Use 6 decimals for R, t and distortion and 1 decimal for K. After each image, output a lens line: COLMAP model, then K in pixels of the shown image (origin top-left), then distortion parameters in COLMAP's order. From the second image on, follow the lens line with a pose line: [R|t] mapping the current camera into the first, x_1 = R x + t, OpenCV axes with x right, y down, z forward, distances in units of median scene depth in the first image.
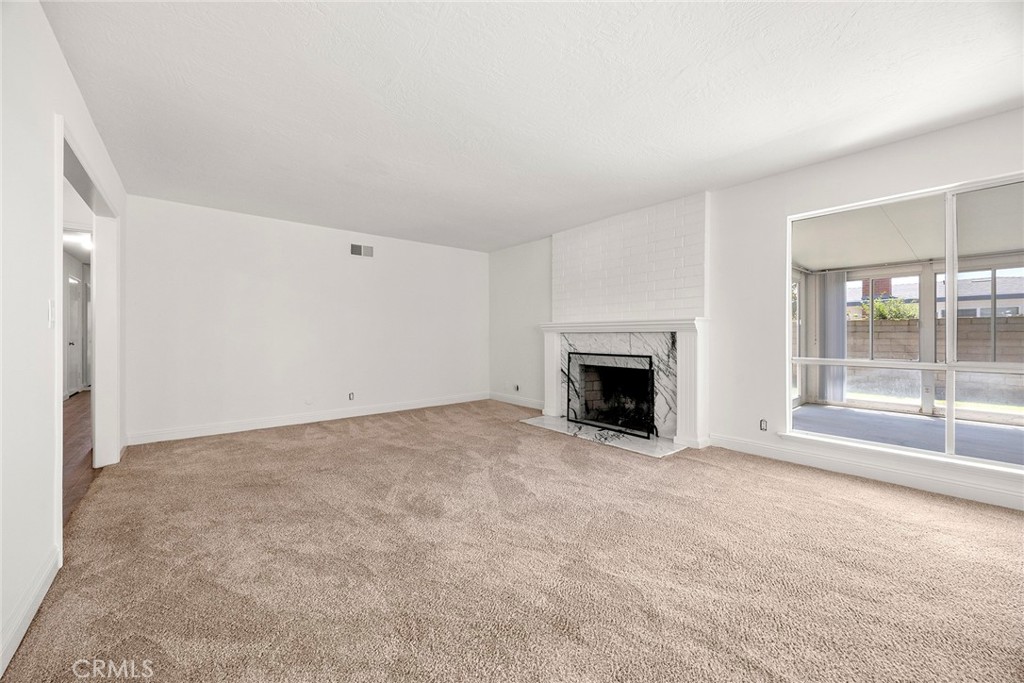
lens RADIAL K [[393.4, 0, 514.0], [0, 393.4, 335.9], [0, 0, 1]] dist [-0.001320, -0.000128]
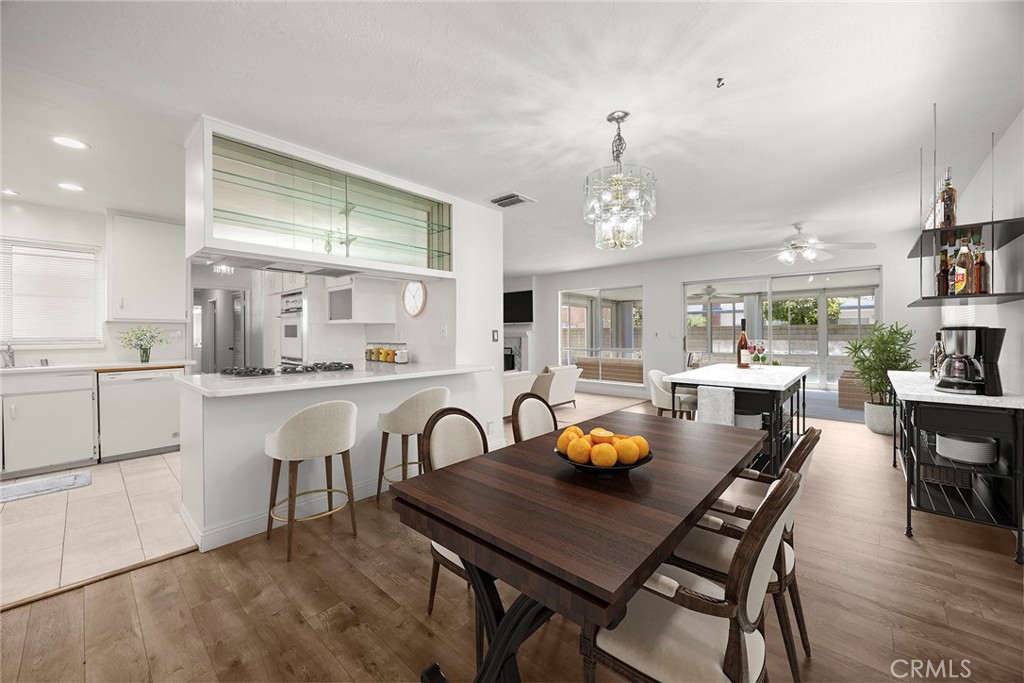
lens RADIAL K [[390.6, 0, 512.3], [0, 390.6, 333.1], [0, 0, 1]] dist [-0.002520, 0.000023]
pose [[0.990315, -0.001486, 0.138830, 0.049242], [0.002412, 0.999976, -0.006500, -0.016922], [-0.138817, 0.006772, 0.990295, -1.147155]]
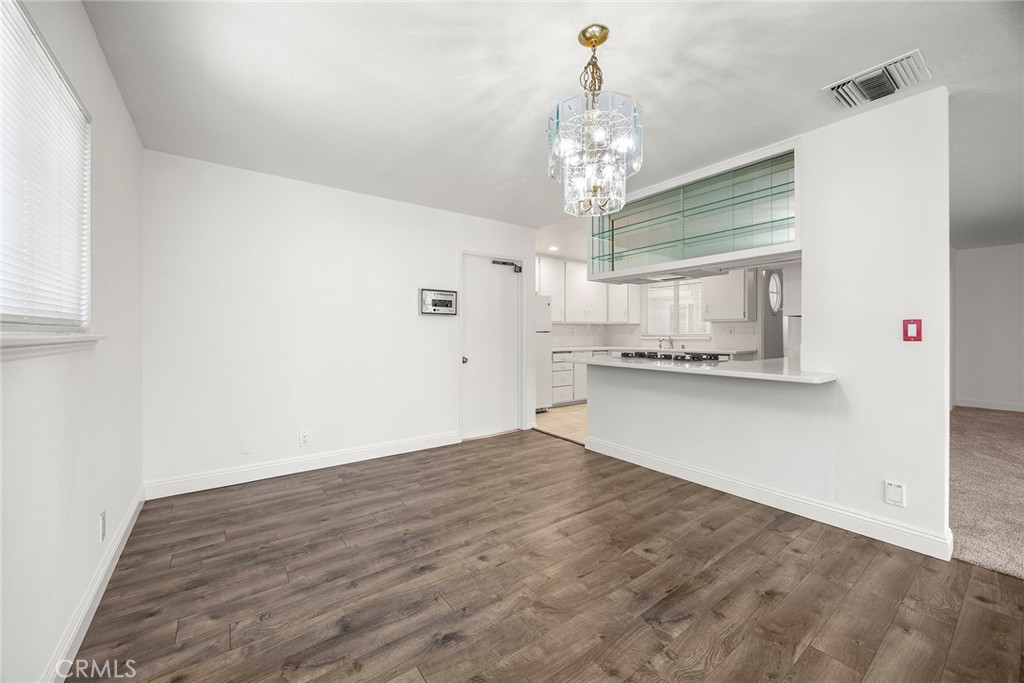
lens RADIAL K [[390.6, 0, 512.3], [0, 390.6, 333.1], [0, 0, 1]] dist [-0.002520, 0.000023]
pose [[-0.058481, 0.000494, -0.998288, 0.683695], [-0.003937, 0.999992, 0.000725, -0.011032], [0.998281, 0.003972, -0.058478, -0.690294]]
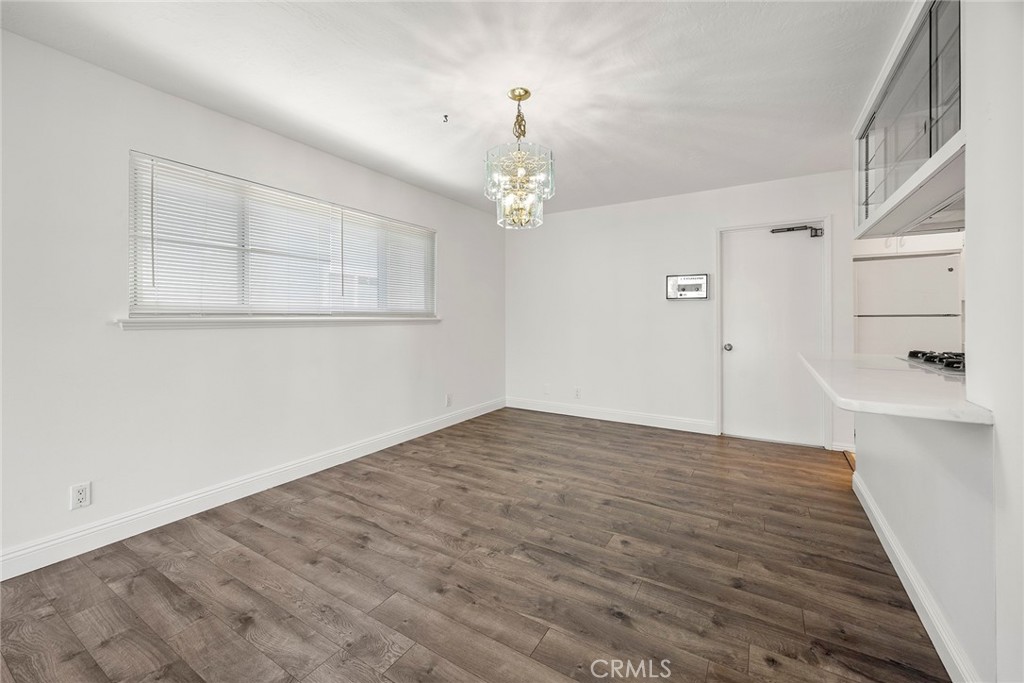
lens RADIAL K [[416.0, 0, 512.0], [0, 416.0, 317.0], [0, 0, 1]] dist [0.002994, -0.000121]
pose [[-0.948700, 0.001476, -0.316175, 0.465481], [0.000624, 0.999996, 0.002796, -0.014224], [0.316177, 0.002455, -0.948697, -0.083490]]
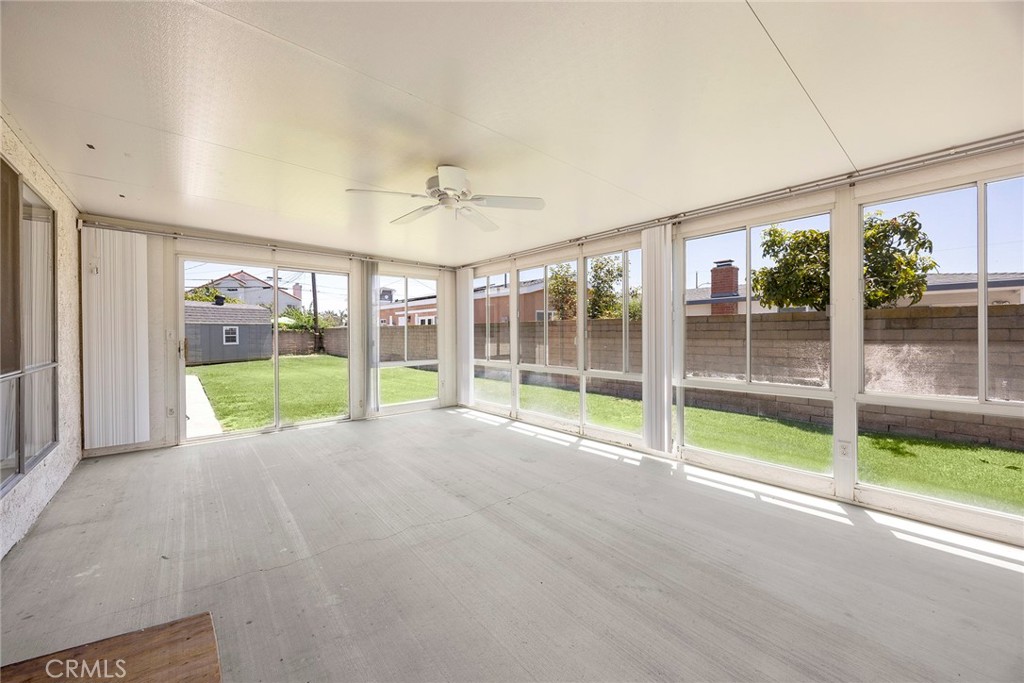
lens RADIAL K [[390.6, 0, 512.3], [0, 390.6, 333.1], [0, 0, 1]] dist [-0.002520, 0.000023]
pose [[0.999965, -0.000270, 0.008315, 1.469451], [0.000335, 0.999969, -0.007838, 0.001650], [-0.008313, 0.007841, 0.999935, 0.084597]]
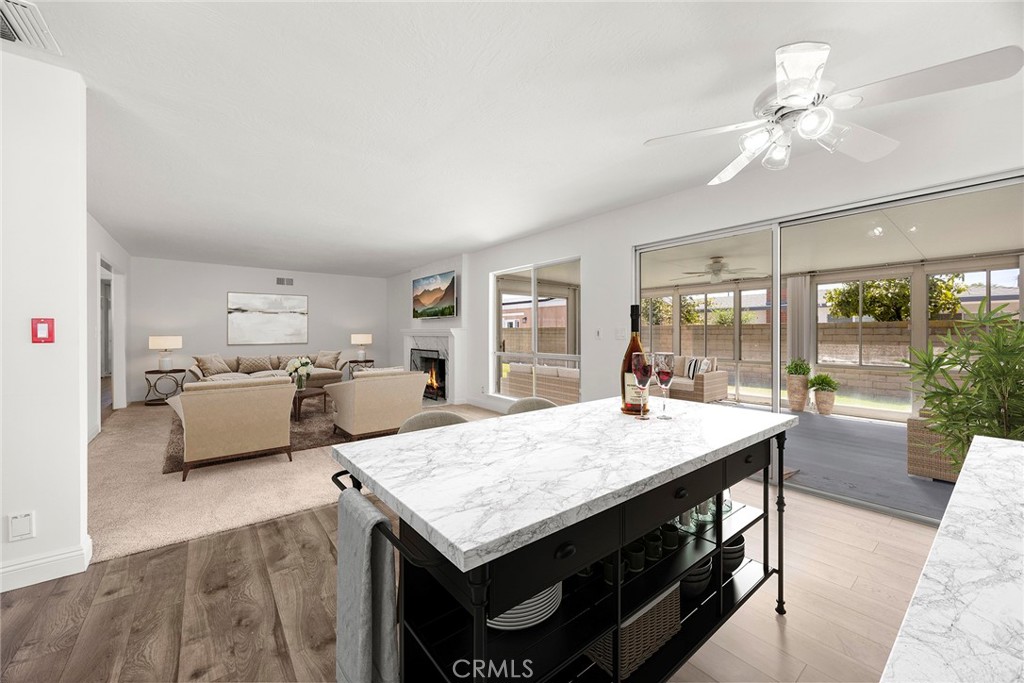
lens RADIAL K [[390.6, 0, 512.3], [0, 390.6, 333.1], [0, 0, 1]] dist [-0.002520, 0.000023]
pose [[0.999564, 0.001979, -0.029461, 0.694467], [-0.002163, 0.999978, -0.006211, -0.012065], [0.029448, 0.006272, 0.999547, -0.626670]]
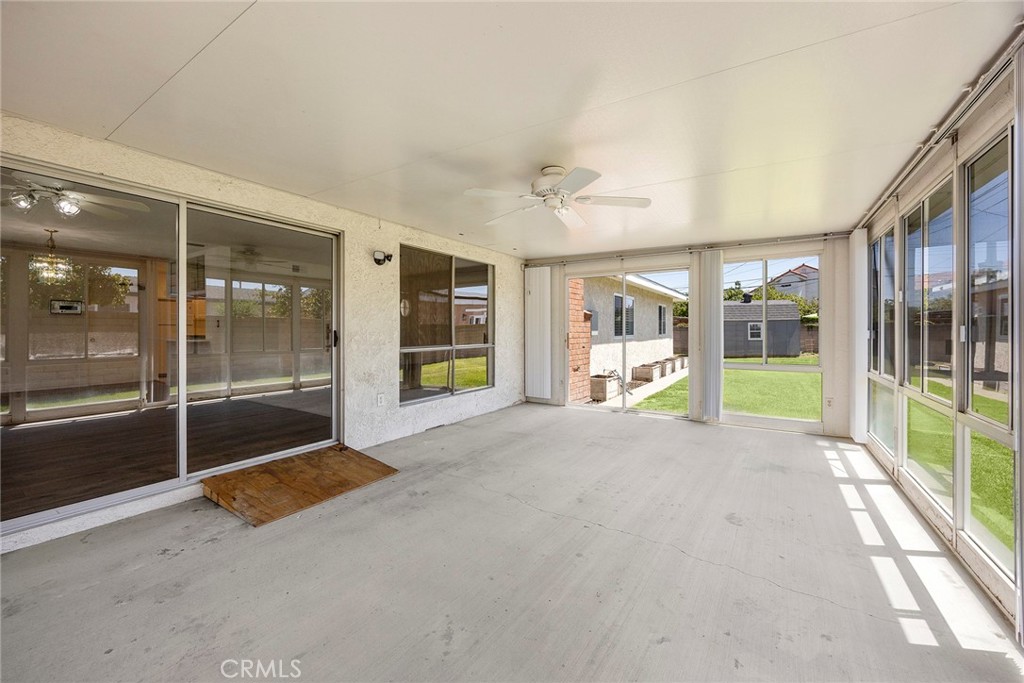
lens RADIAL K [[393.4, 0, 514.0], [0, 393.4, 335.9], [0, 0, 1]] dist [-0.001320, -0.000128]
pose [[0.293557, 0.016342, -0.955802, 5.653518], [-0.006712, 0.999864, 0.015034, -0.036453], [0.955918, 0.002002, 0.293627, 3.264501]]
